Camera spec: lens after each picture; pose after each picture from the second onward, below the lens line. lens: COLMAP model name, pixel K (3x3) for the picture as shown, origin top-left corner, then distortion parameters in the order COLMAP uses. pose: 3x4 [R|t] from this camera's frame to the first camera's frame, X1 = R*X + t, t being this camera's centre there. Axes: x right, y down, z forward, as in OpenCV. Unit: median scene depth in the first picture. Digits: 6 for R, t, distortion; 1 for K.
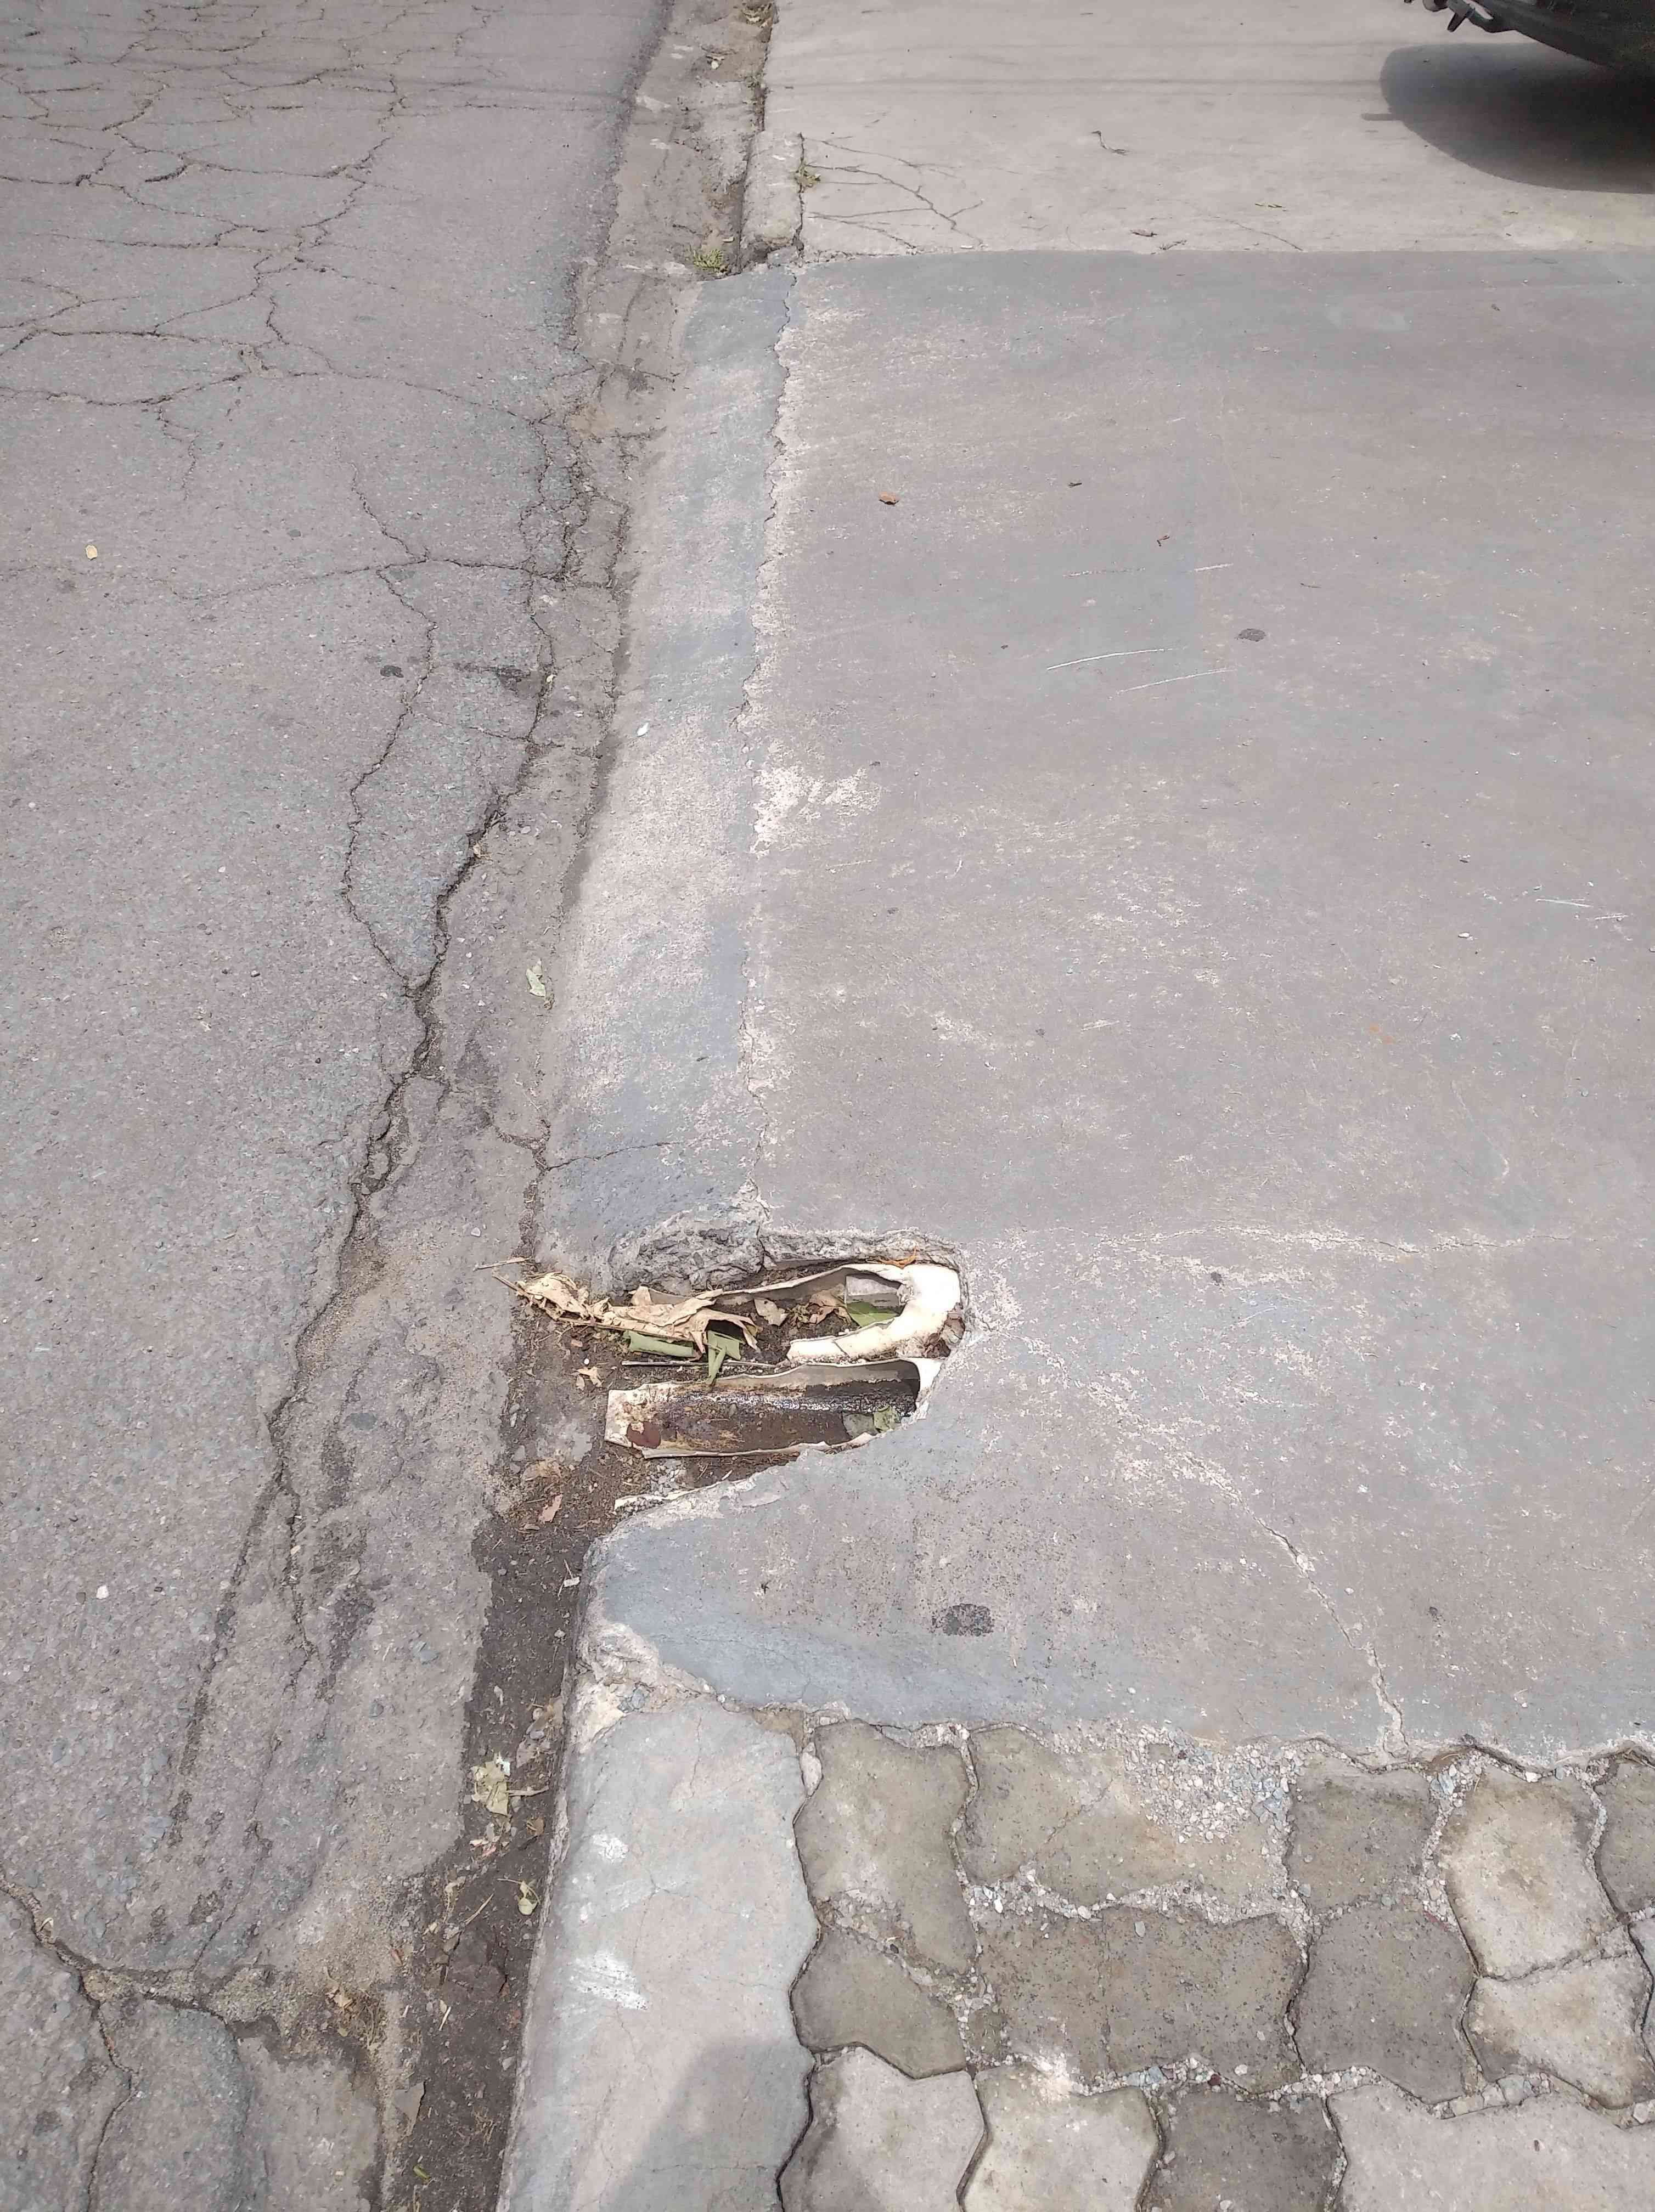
lens RADIAL K [[1694.2, 0, 827.5], [0, 1694.2, 1106.0], [0, 0, 1]] dist [0.104148, -0.157961]
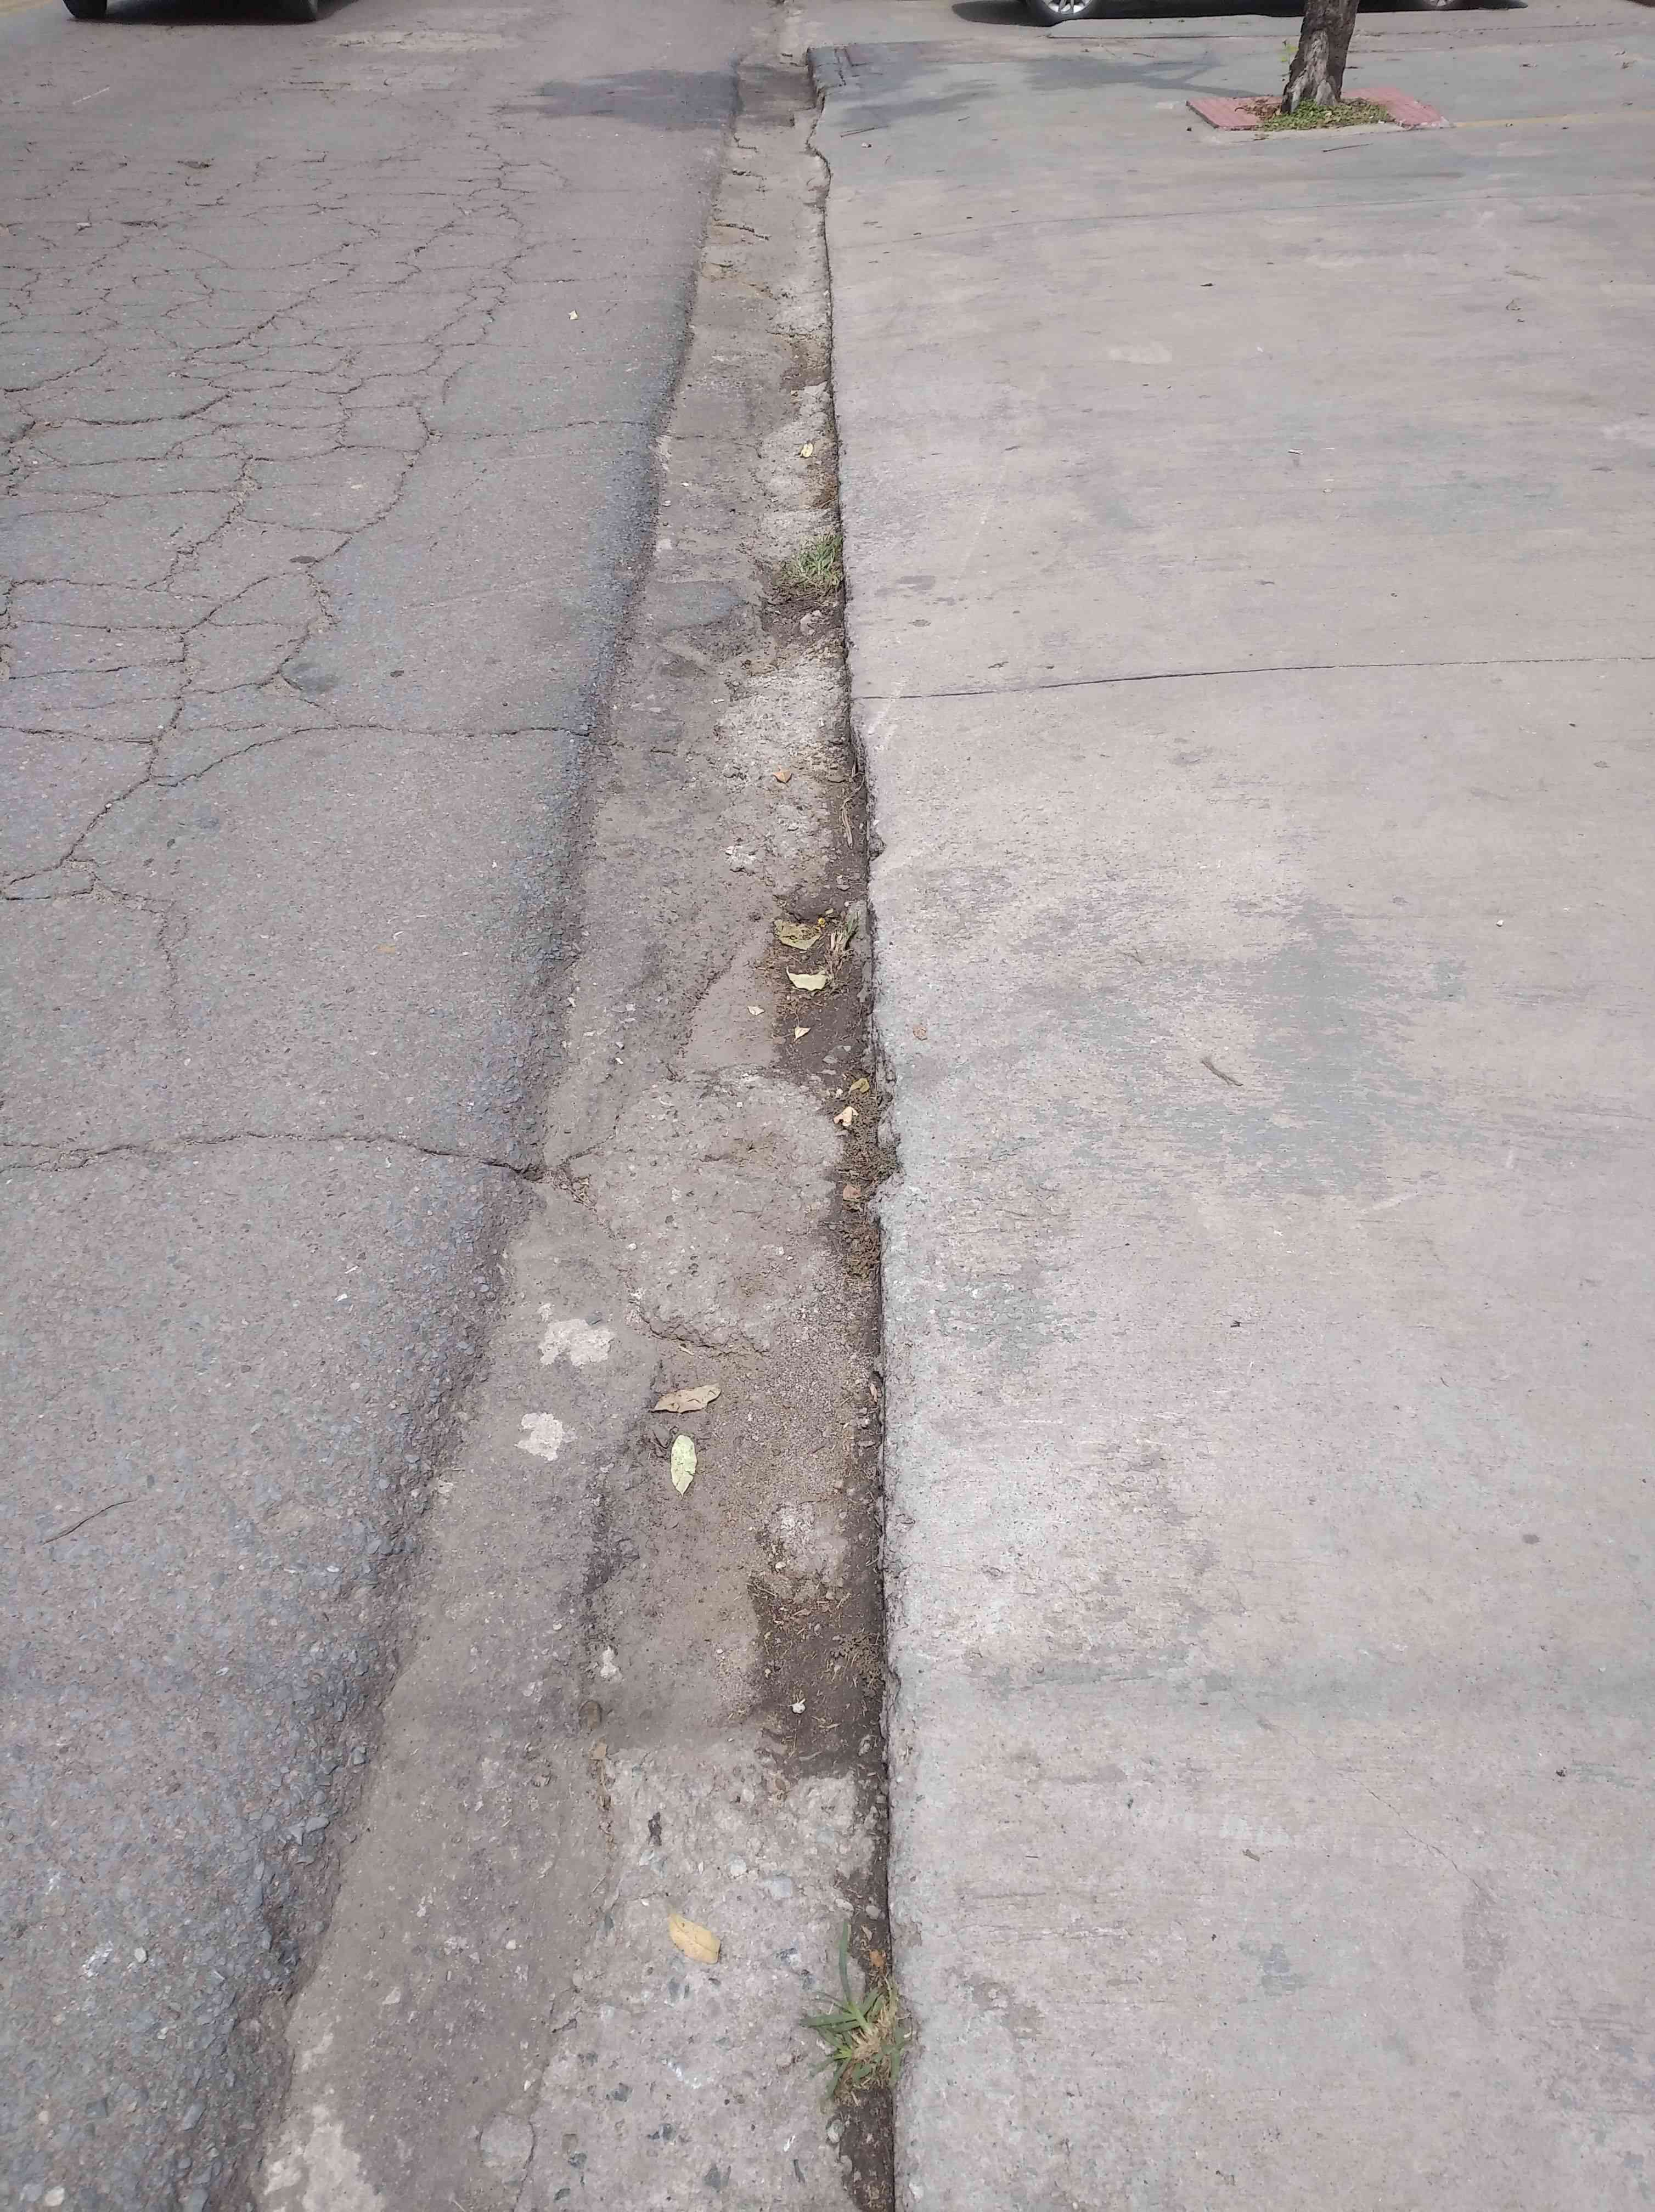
lens RADIAL K [[1647.0, 0, 866.1], [0, 1647.0, 1142.1], [0, 0, 1]] dist [0.052199, -0.062504]
pose [[0.999751, -0.017444, 0.013931, -0.044223], [0.018407, 0.997213, -0.072303, -0.708035], [-0.012631, 0.072541, 0.997285, 0.820341]]
